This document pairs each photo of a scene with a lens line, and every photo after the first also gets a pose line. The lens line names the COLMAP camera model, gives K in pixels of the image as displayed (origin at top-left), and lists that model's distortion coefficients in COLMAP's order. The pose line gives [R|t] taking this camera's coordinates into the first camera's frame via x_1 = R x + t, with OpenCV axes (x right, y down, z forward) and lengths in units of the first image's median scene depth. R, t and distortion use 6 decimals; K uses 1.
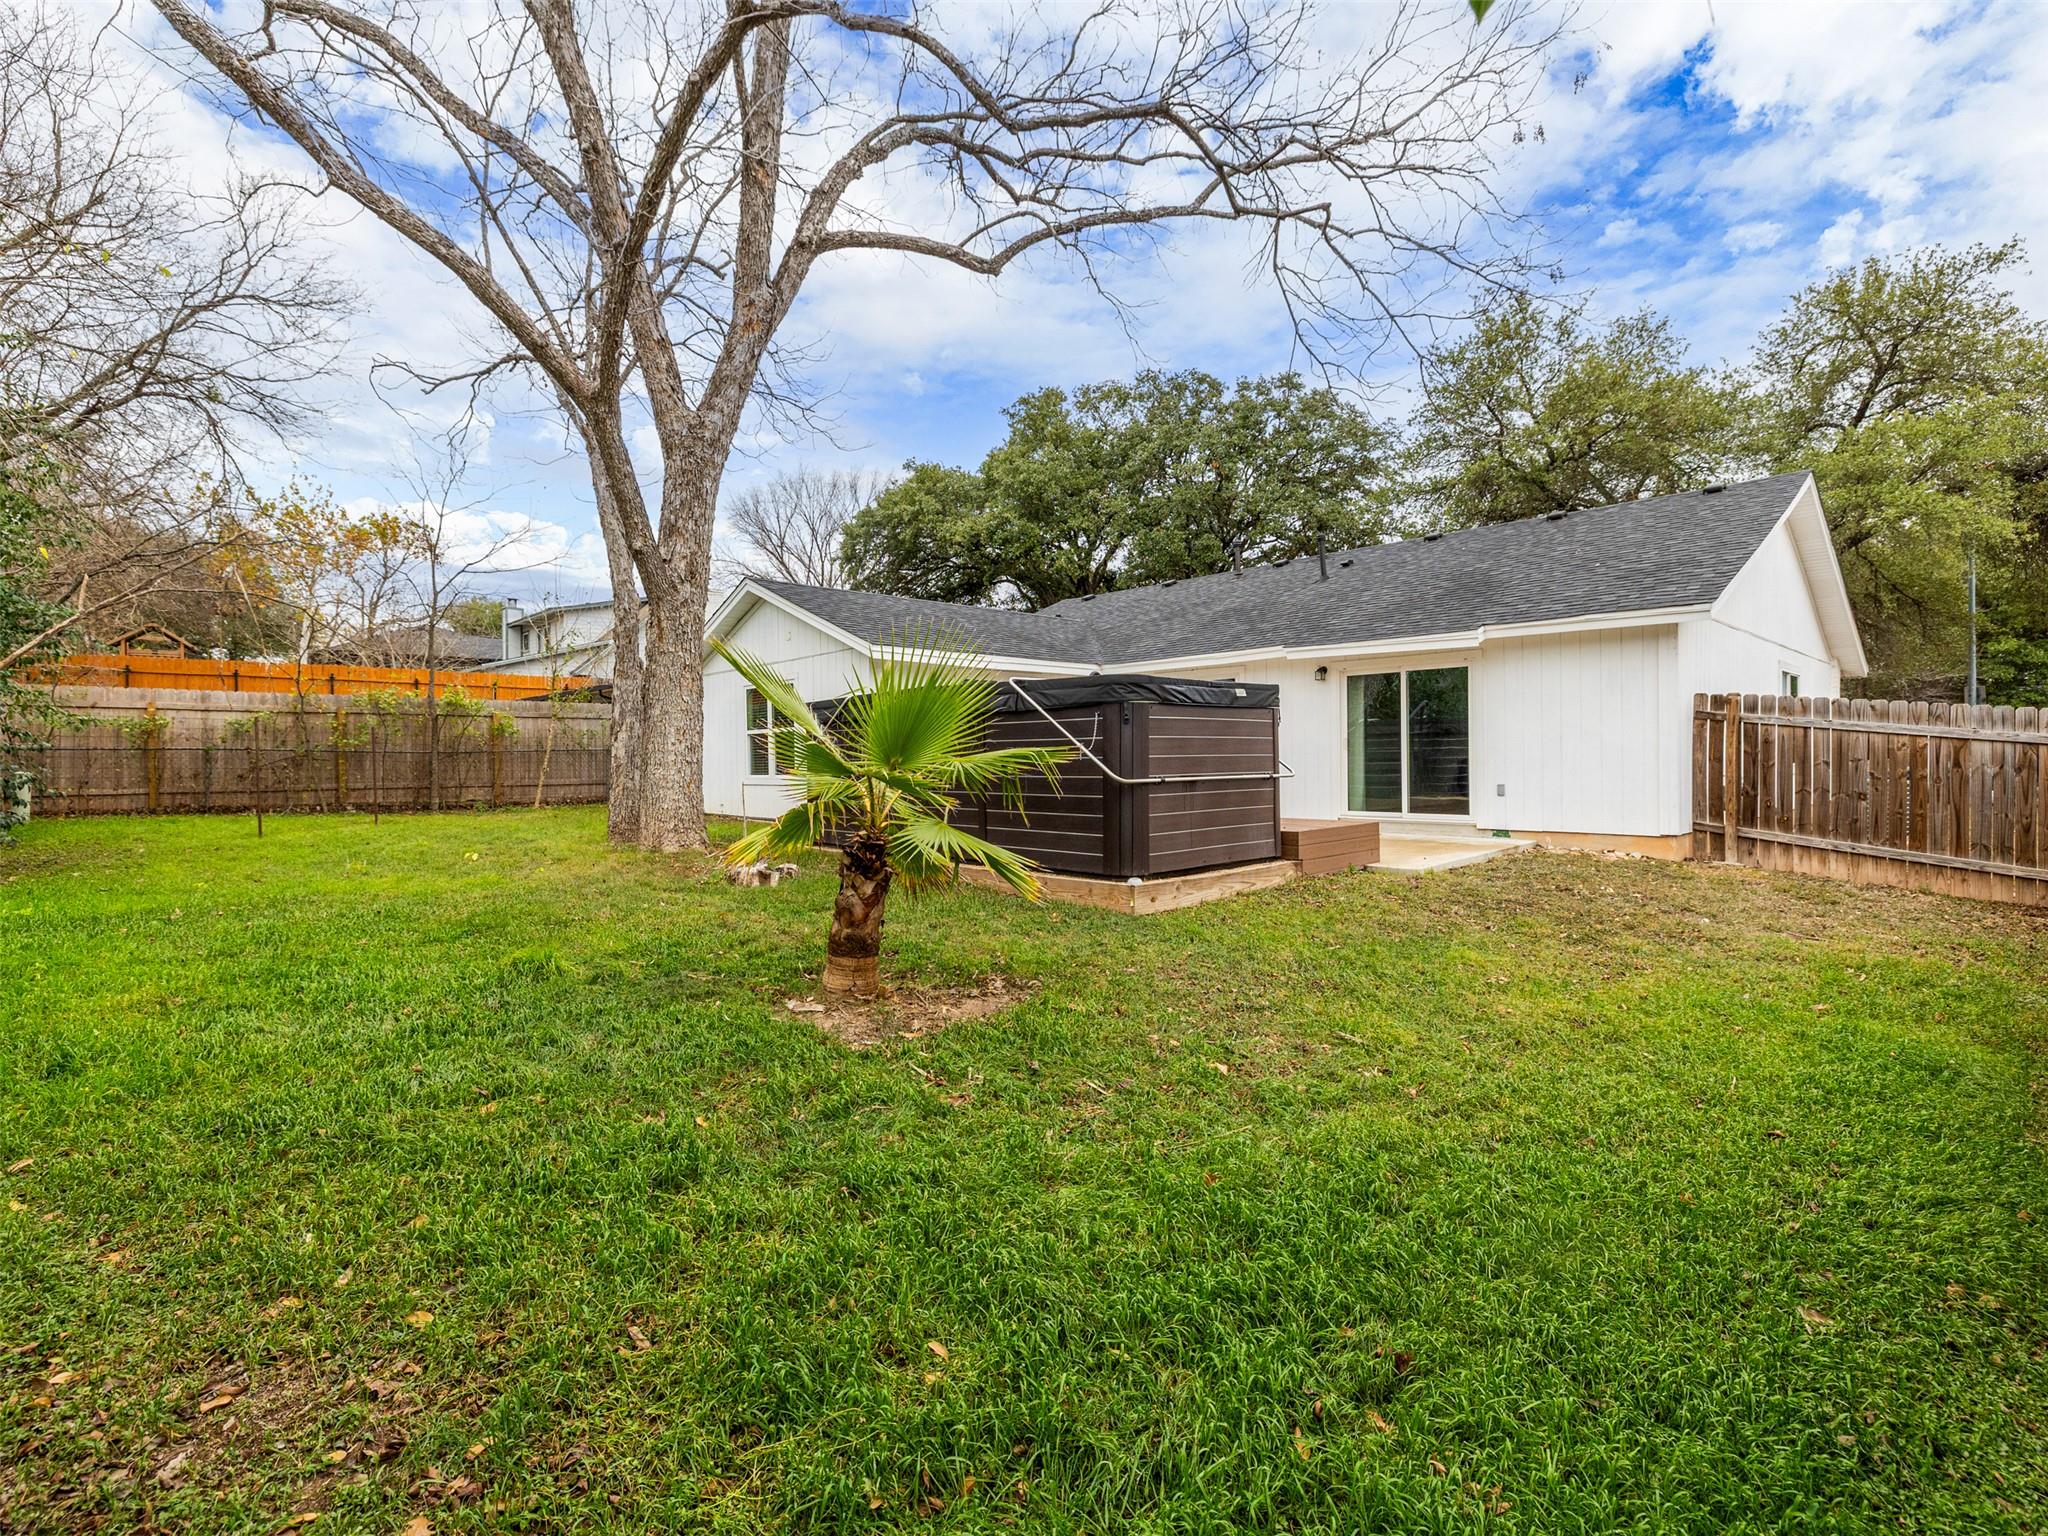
lens RADIAL K [[974.5, 0, 1024.0], [0, 974.5, 768.0], [0, 0, 1]] dist [0.000244, 0.000035]
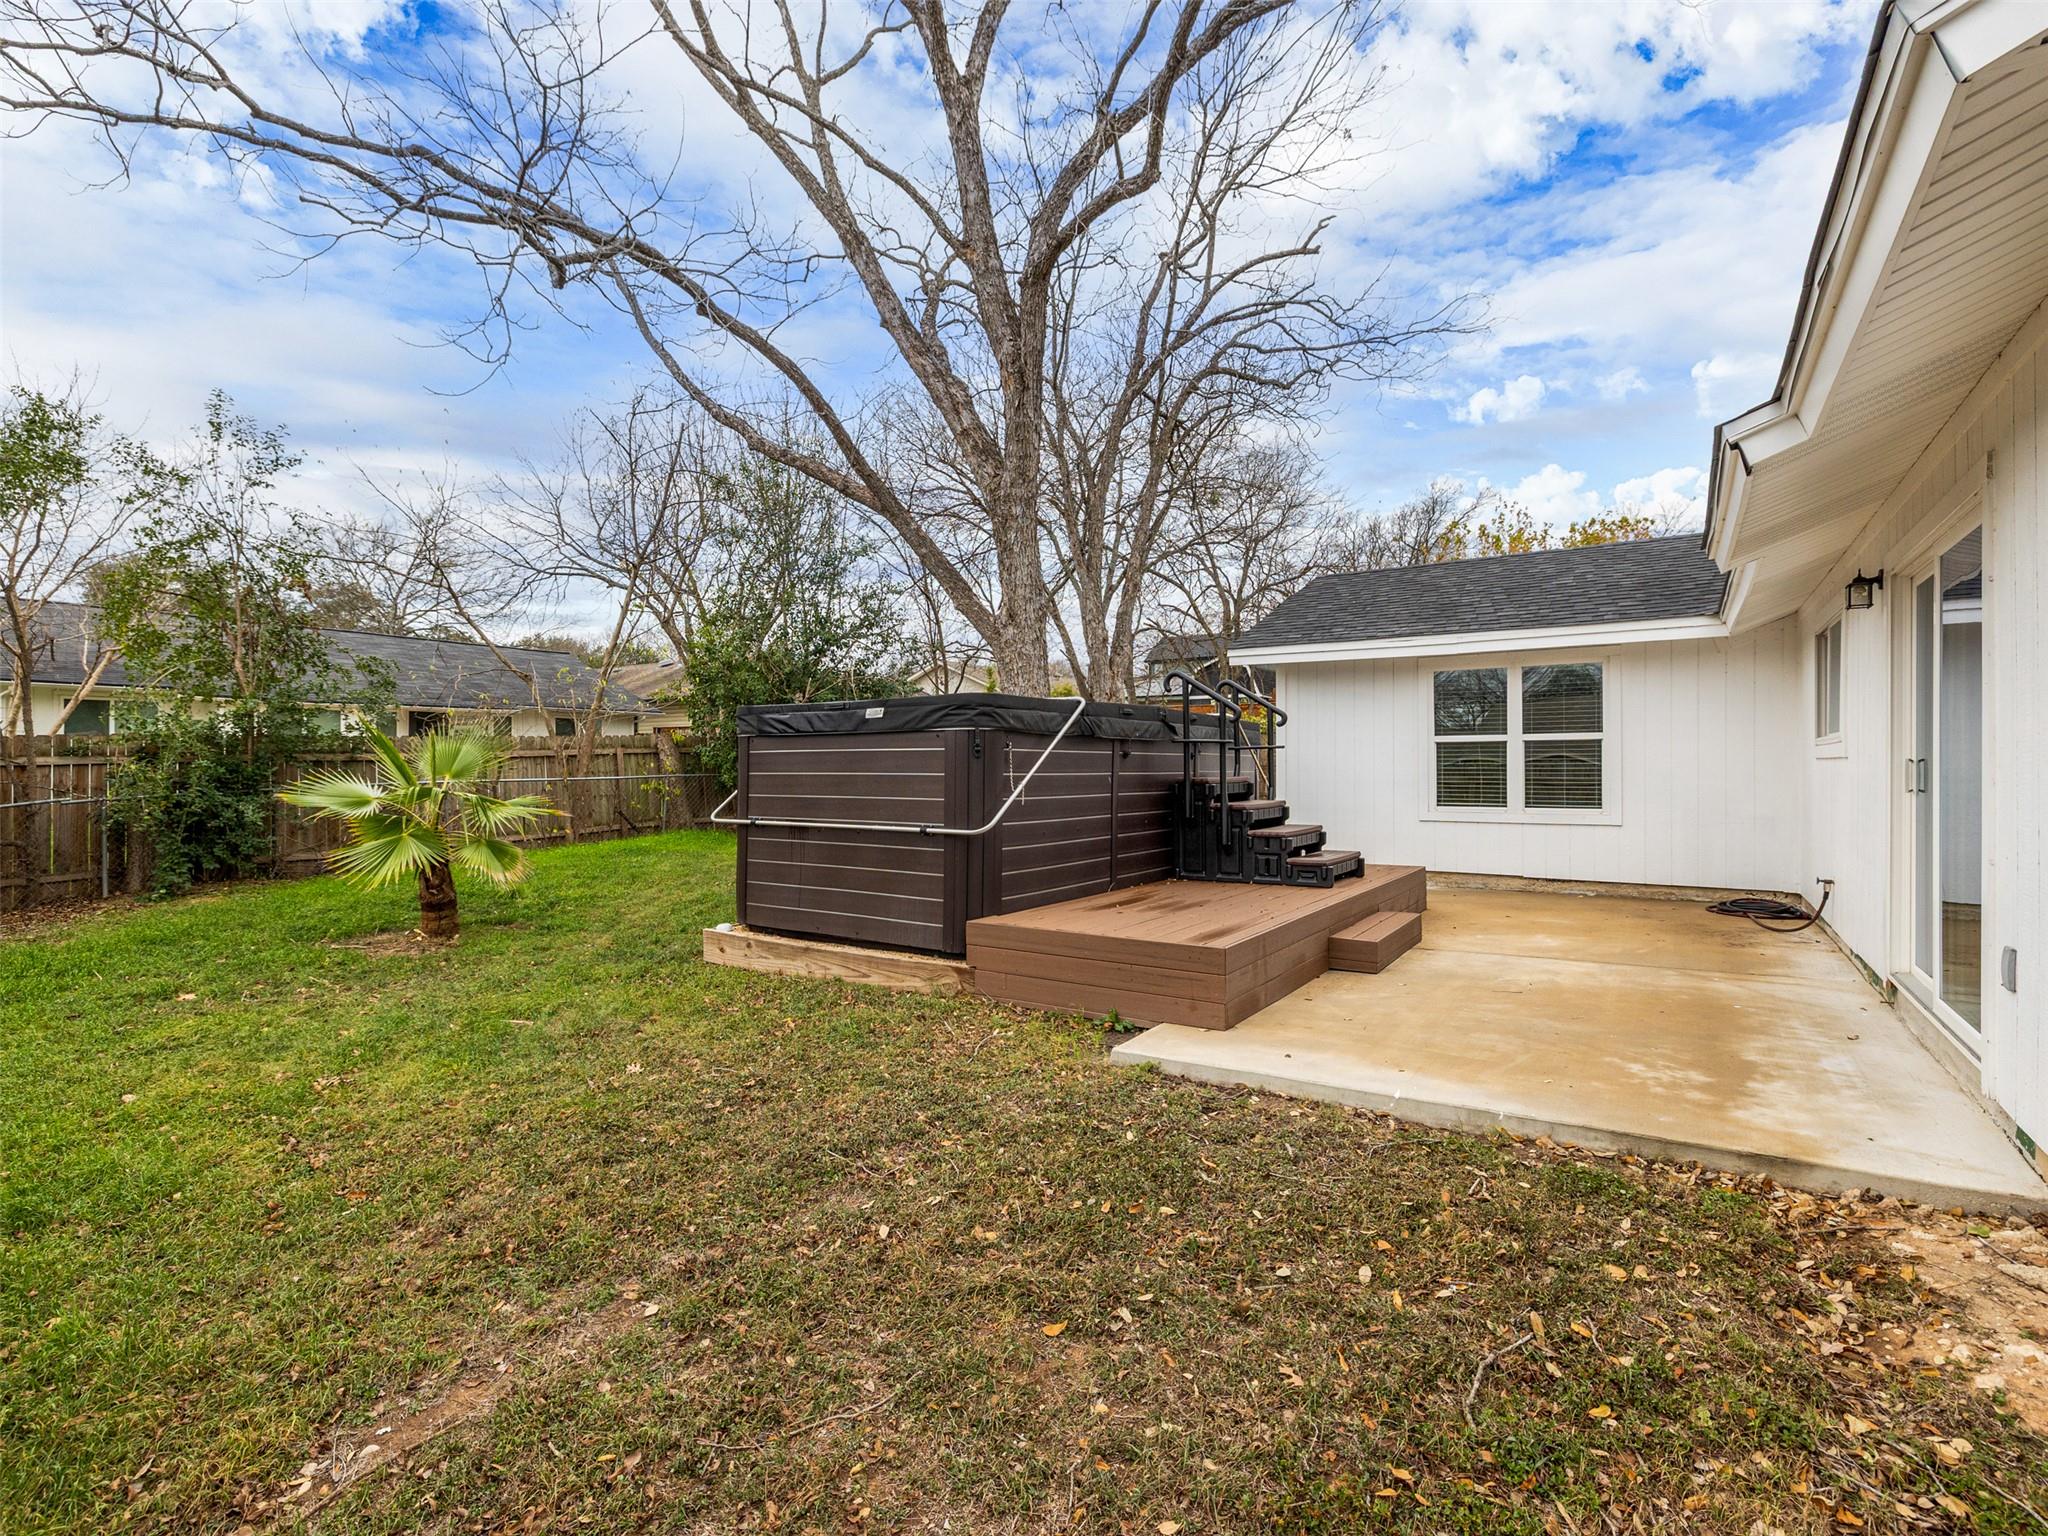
lens RADIAL K [[974.5, 0, 1024.0], [0, 974.5, 768.0], [0, 0, 1]] dist [0.000244, 0.000035]
pose [[0.219409, 0.014266, -0.975529, 0.984023], [-0.008070, 0.999885, 0.012807, -0.046988], [0.975600, 0.005063, 0.219499, 0.969194]]
